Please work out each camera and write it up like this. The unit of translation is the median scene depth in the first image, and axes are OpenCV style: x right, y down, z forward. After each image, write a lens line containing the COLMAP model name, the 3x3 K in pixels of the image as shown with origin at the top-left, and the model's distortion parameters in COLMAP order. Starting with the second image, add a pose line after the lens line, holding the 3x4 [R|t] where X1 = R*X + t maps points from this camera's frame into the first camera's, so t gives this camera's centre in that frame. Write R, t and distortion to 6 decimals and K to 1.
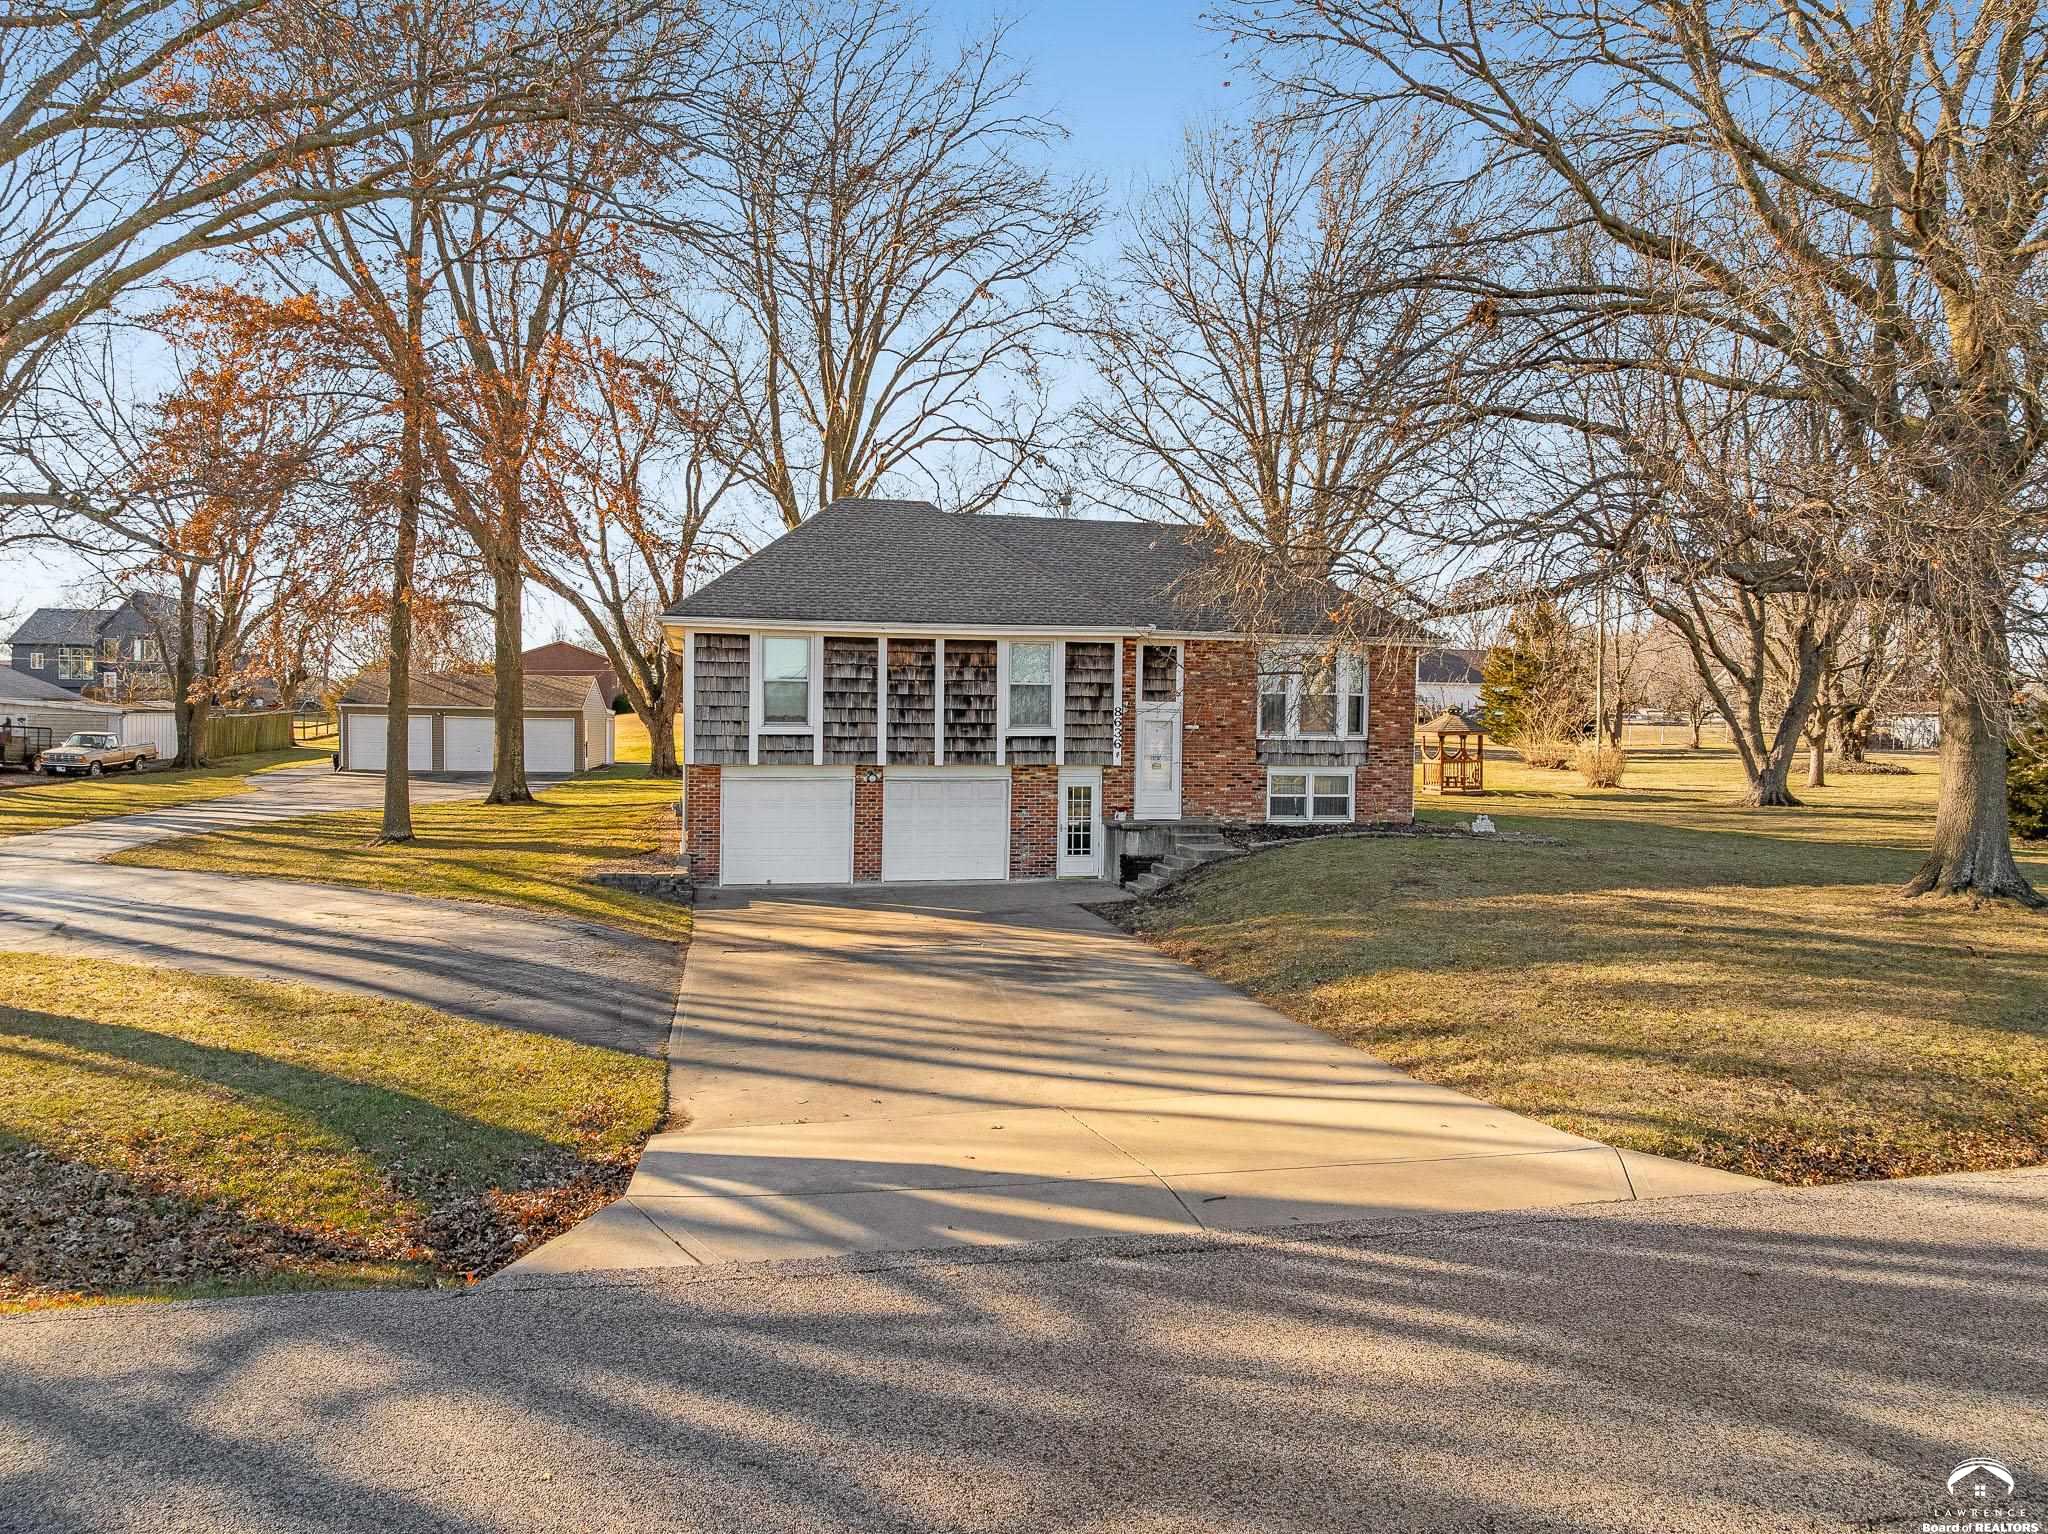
lens RADIAL K [[1429.7, 0, 1016.8], [0, 1429.7, 765.5], [0, 0, 1]] dist [-0.043843, 0.007217]
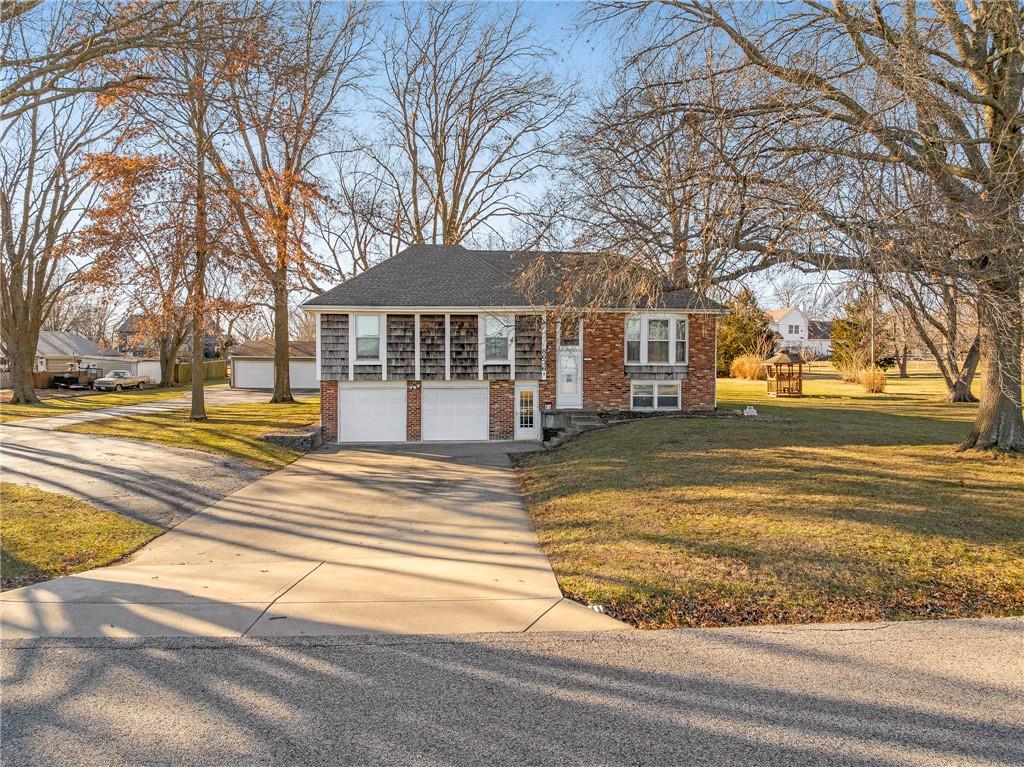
lens RADIAL K [[714.9, 0, 522.5], [0, 714.9, 382.3], [0, 0, 1]] dist [-0.043843, 0.007217]
pose [[0.988906, -0.007161, -0.148371, 0.181809], [0.006156, 0.999955, -0.007229, 0.009806], [0.148416, 0.006236, 0.988905, 0.065981]]
